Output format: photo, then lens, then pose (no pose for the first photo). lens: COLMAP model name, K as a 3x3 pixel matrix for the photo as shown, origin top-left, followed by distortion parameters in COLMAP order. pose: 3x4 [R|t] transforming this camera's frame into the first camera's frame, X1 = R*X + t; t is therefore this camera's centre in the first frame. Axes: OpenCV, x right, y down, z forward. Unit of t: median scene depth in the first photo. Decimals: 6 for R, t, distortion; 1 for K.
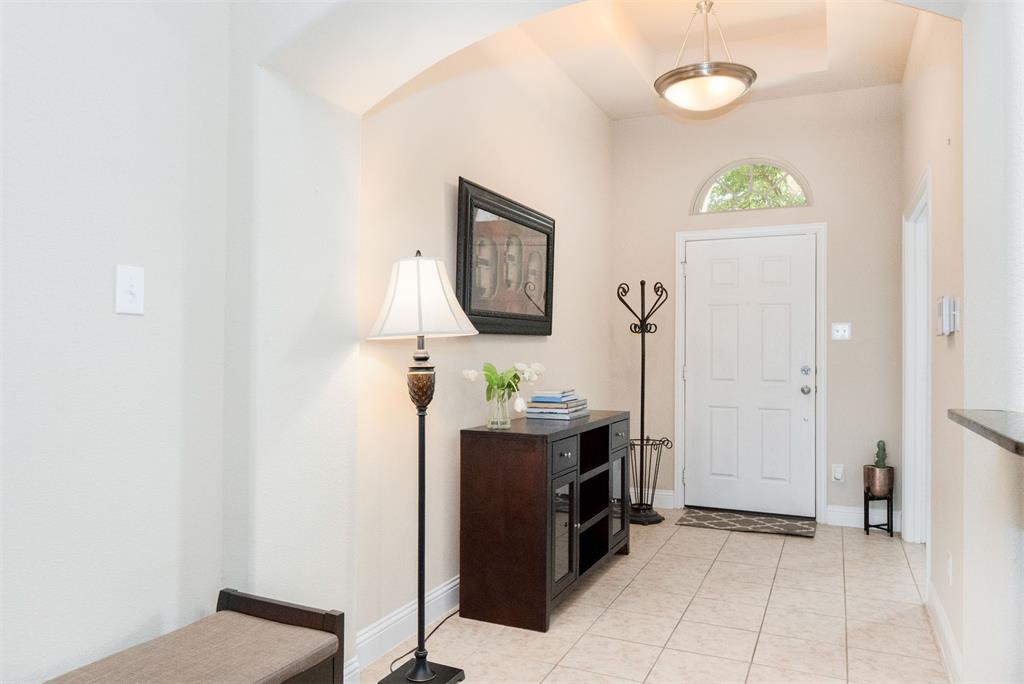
lens RADIAL K [[707.0, 0, 510.8], [0, 707.0, 342.6], [0, 0, 1]] dist [-0.000727, 0.000152]
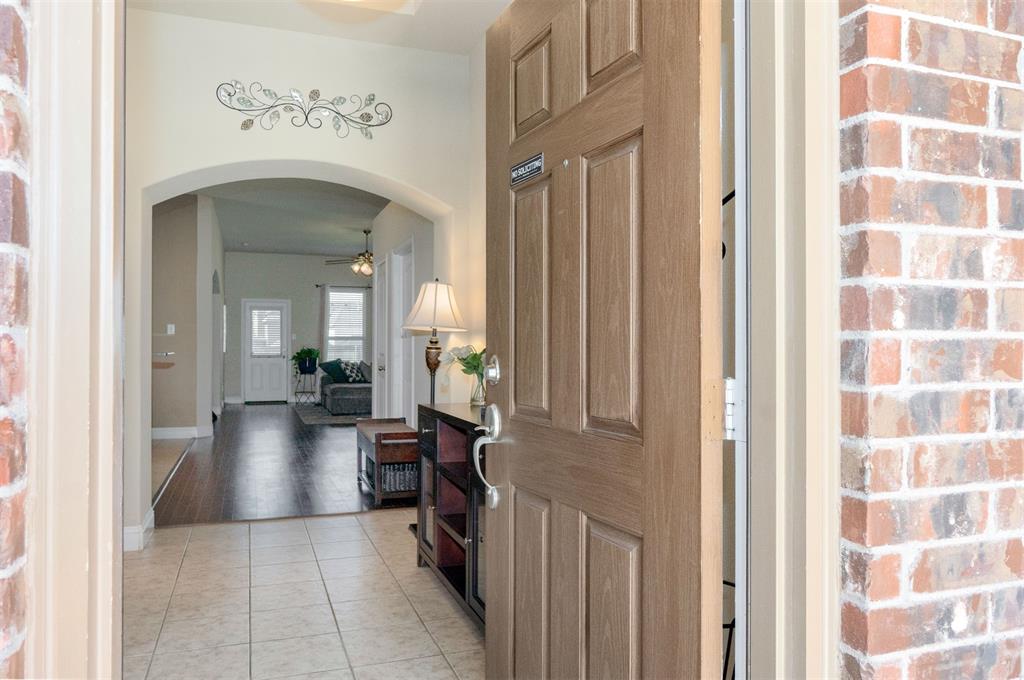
lens RADIAL K [[716.6, 0, 510.2], [0, 716.6, 341.4], [0, 0, 1]] dist [-0.004137, 0.002795]
pose [[-0.709192, -0.018028, -0.704785, 0.765051], [-0.006484, 0.999798, -0.019050, 0.040508], [0.704986, -0.008940, -0.709165, 1.866428]]
